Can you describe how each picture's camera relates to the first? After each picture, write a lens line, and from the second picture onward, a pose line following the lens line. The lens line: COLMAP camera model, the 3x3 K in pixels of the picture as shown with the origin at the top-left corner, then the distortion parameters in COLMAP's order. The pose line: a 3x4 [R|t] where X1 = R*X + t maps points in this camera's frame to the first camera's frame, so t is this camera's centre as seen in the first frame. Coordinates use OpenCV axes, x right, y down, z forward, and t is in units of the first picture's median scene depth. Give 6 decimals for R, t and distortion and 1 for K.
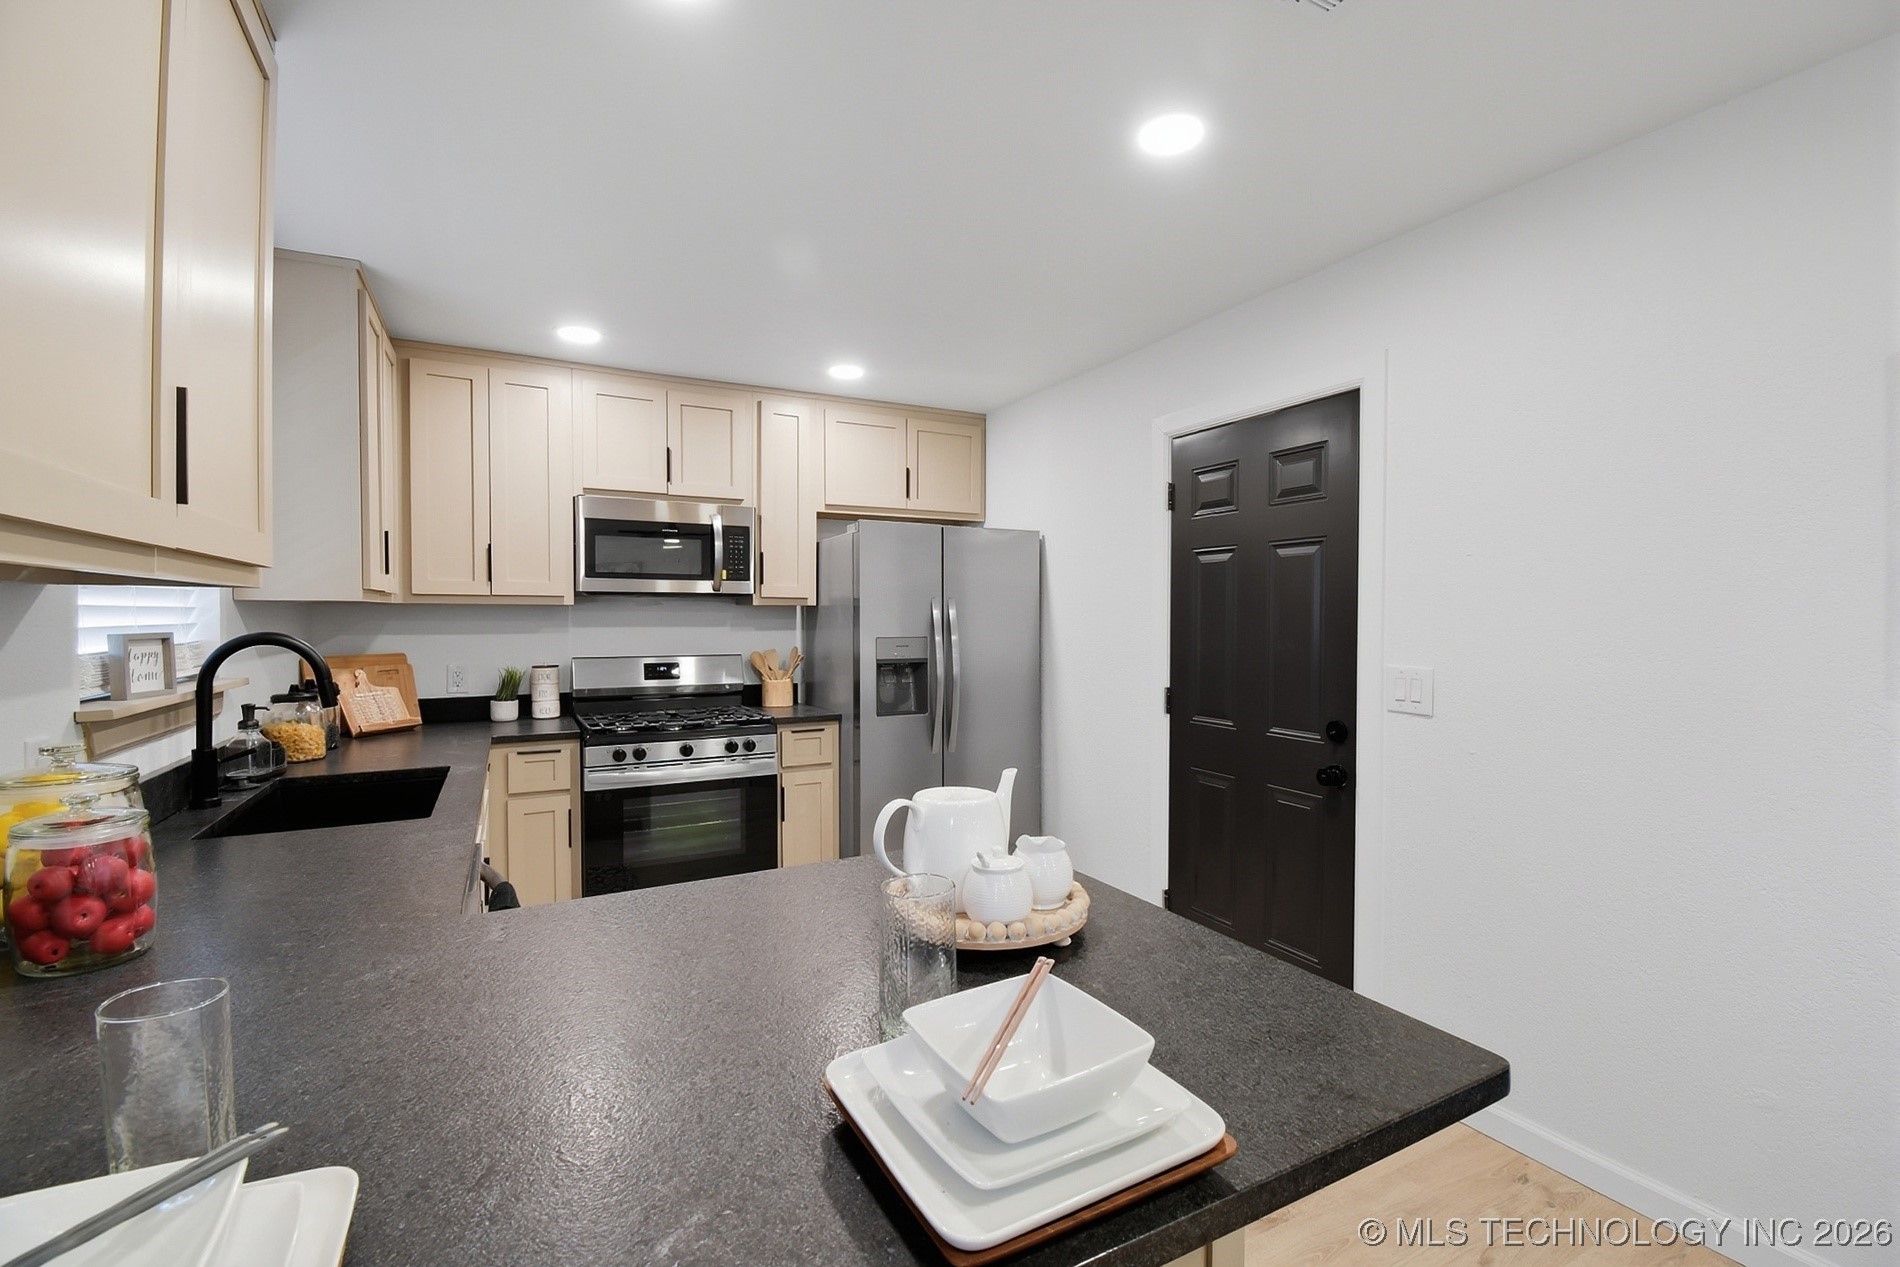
lens RADIAL K [[848.3, 0, 963.3], [0, 848.3, 628.8], [0, 0, 1]] dist [0.009111, -0.013953]
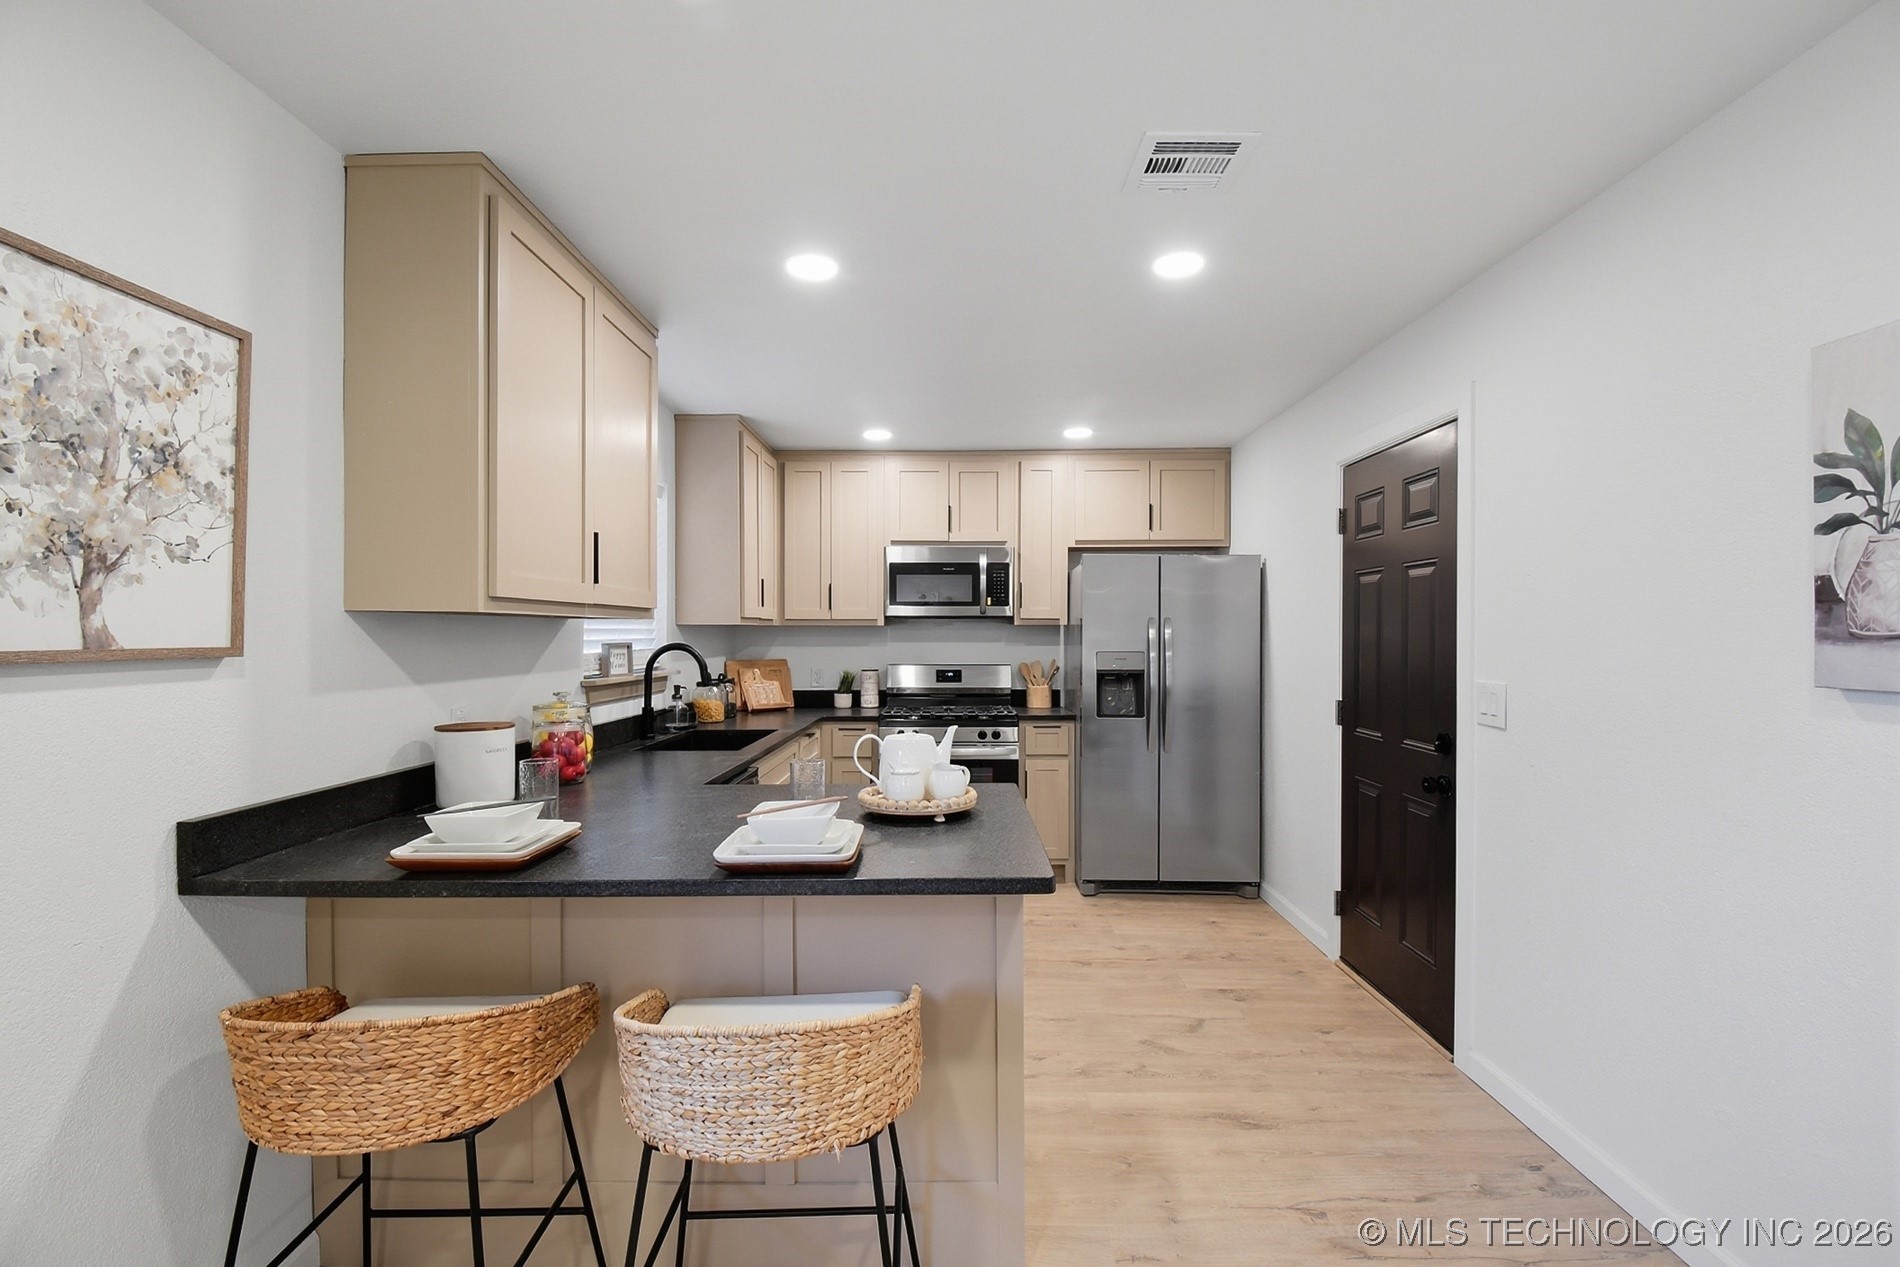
lens RADIAL K [[848.3, 0, 947.1], [0, 848.3, 634.0], [0, 0, 1]] dist [0.009111, -0.013953]
pose [[0.877050, -0.000600, -0.480398, 0.298183], [-0.006522, 0.999892, -0.013156, 0.002651], [0.480354, 0.014671, 0.876952, -0.160904]]
